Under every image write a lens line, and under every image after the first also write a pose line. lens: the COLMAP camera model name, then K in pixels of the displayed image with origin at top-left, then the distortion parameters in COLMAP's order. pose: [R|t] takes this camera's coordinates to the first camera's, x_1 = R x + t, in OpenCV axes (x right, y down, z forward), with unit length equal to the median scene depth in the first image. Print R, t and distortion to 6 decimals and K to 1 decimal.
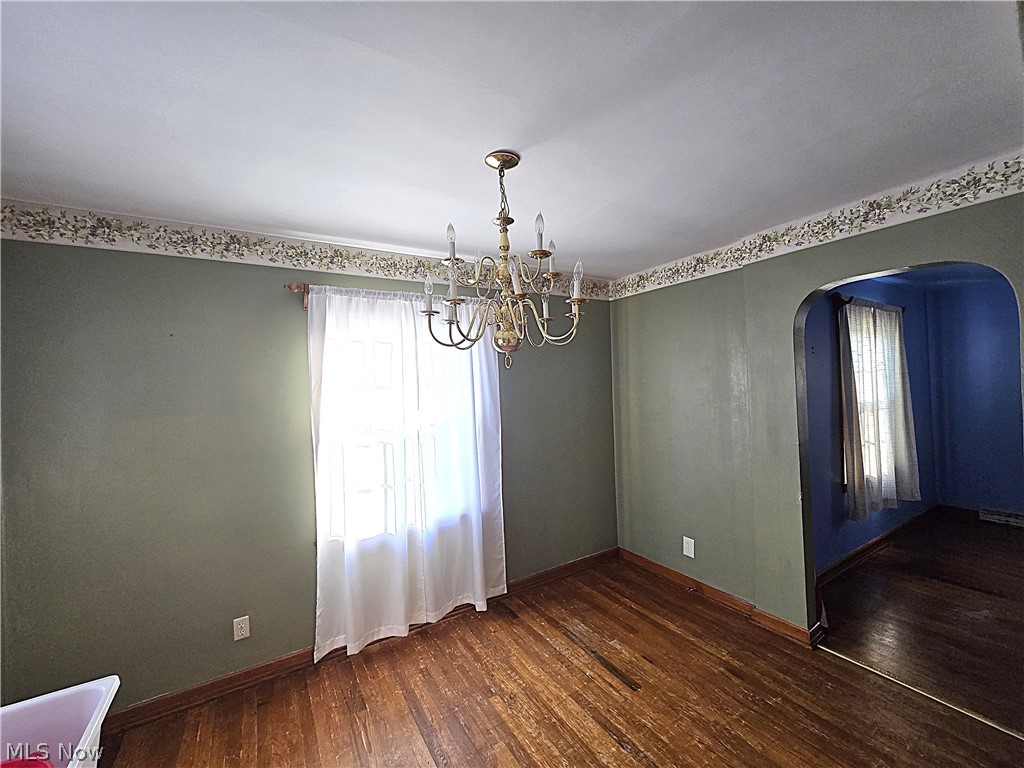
lens RADIAL K [[418.7, 0, 511.2], [0, 418.7, 382.4], [0, 0, 1]] dist [-0.001647, 0.000827]
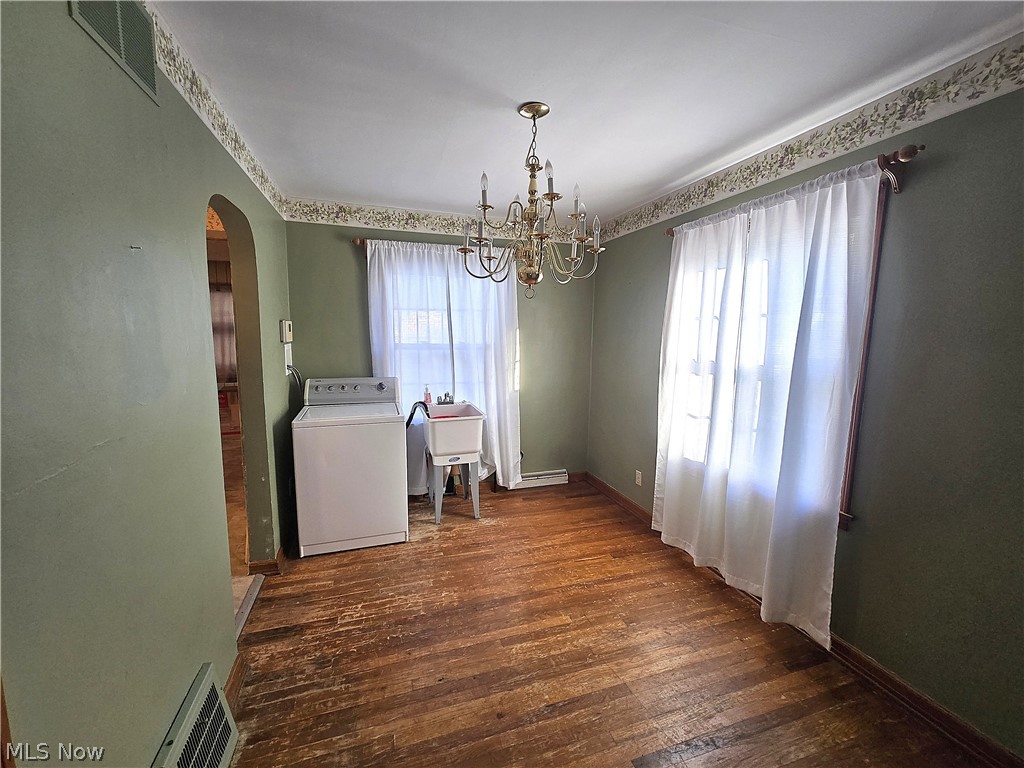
lens RADIAL K [[418.7, 0, 511.5], [0, 418.7, 381.8], [0, 0, 1]] dist [-0.001647, 0.000827]
pose [[-0.233520, 0.151316, -0.960506, 0.886500], [0.003420, 0.987939, 0.154807, 0.009825], [0.972346, 0.032865, -0.231221, 0.921393]]
